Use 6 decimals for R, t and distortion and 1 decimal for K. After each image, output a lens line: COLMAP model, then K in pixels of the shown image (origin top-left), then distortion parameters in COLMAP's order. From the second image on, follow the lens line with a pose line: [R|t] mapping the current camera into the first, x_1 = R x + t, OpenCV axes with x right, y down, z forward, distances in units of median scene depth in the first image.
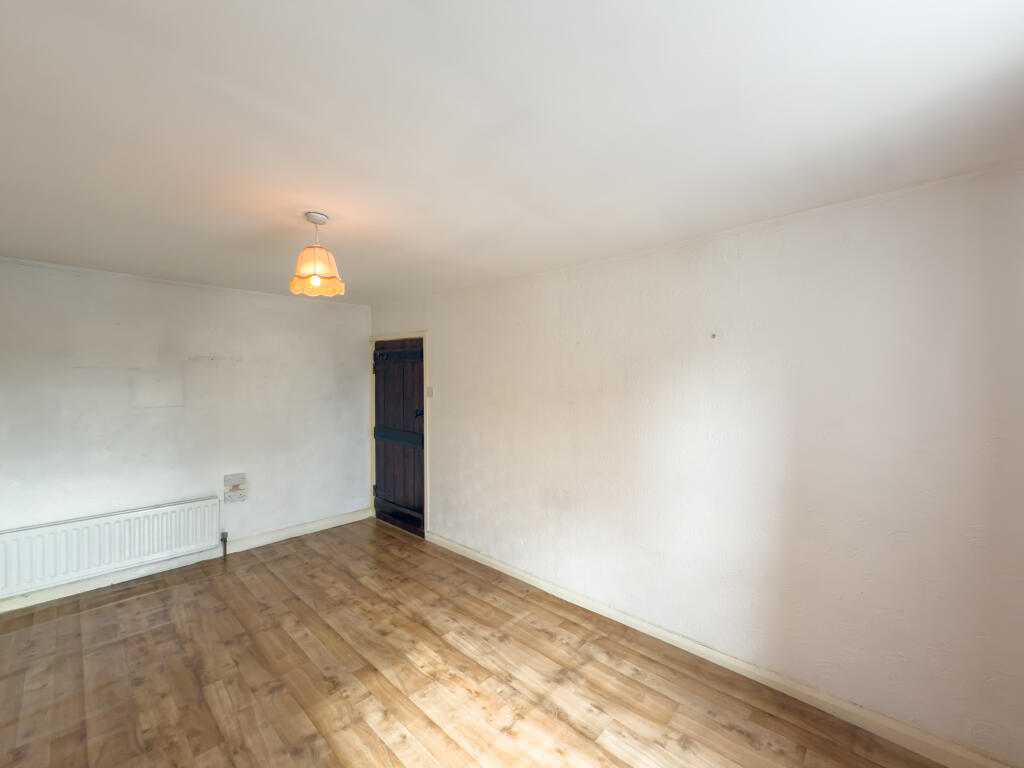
lens RADIAL K [[414.1, 0, 514.3], [0, 414.1, 382.6], [0, 0, 1]] dist [-0.000805, -0.000041]
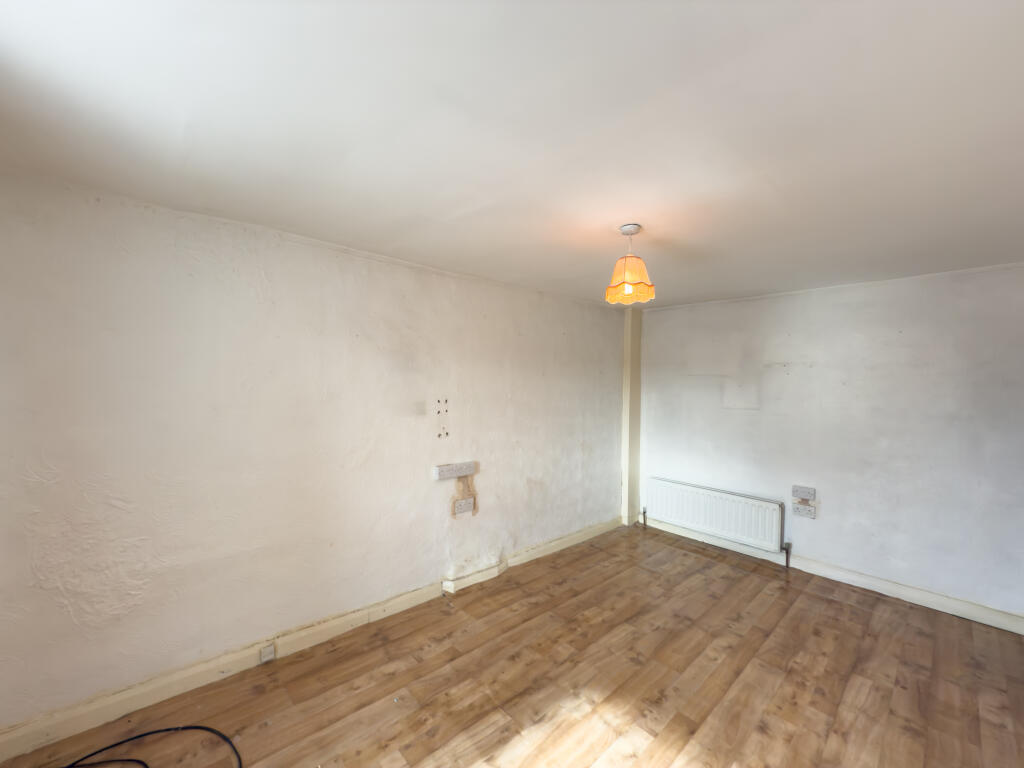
lens RADIAL K [[414.1, 0, 514.3], [0, 414.1, 382.6], [0, 0, 1]] dist [-0.000805, -0.000041]
pose [[-0.072091, 0.000549, -0.997398, 0.451556], [-0.025280, 0.999678, 0.002378, -0.001059], [0.997078, 0.025385, -0.072054, 0.598333]]
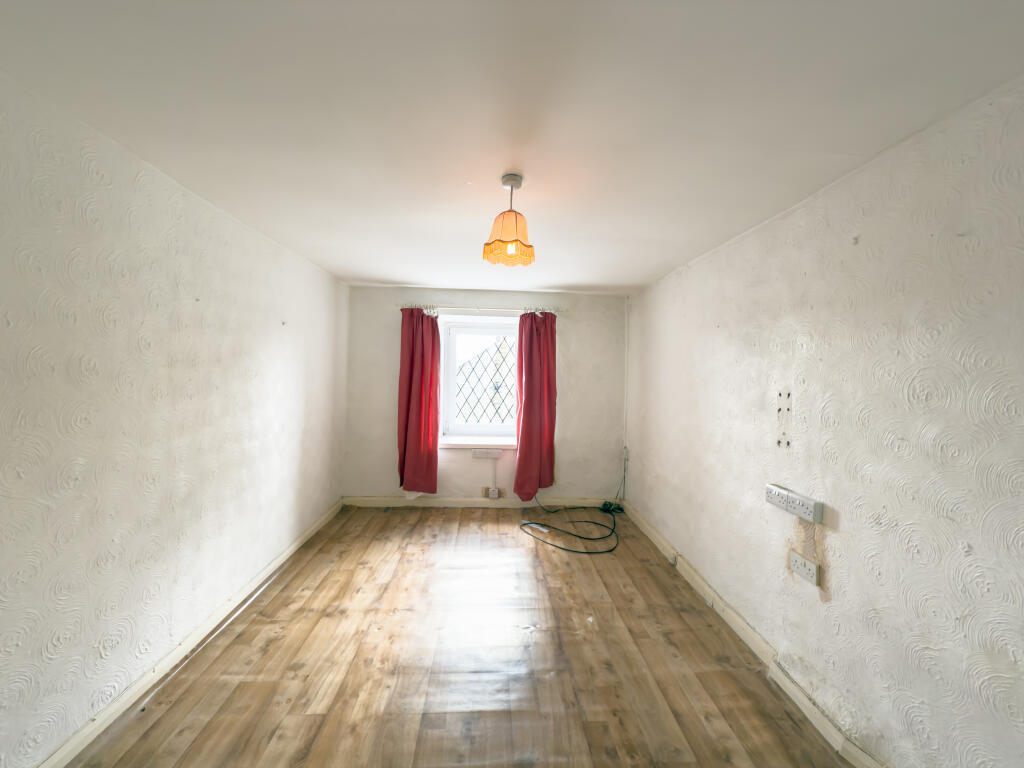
lens RADIAL K [[405.8, 0, 506.0], [0, 405.8, 382.8], [0, 0, 1]] dist [-0.001279, -0.000115]
pose [[-0.708429, -0.033330, 0.704994, -0.850908], [-0.023257, 0.999444, 0.023880, 0.028995], [-0.705398, 0.000521, -0.708811, 1.256686]]
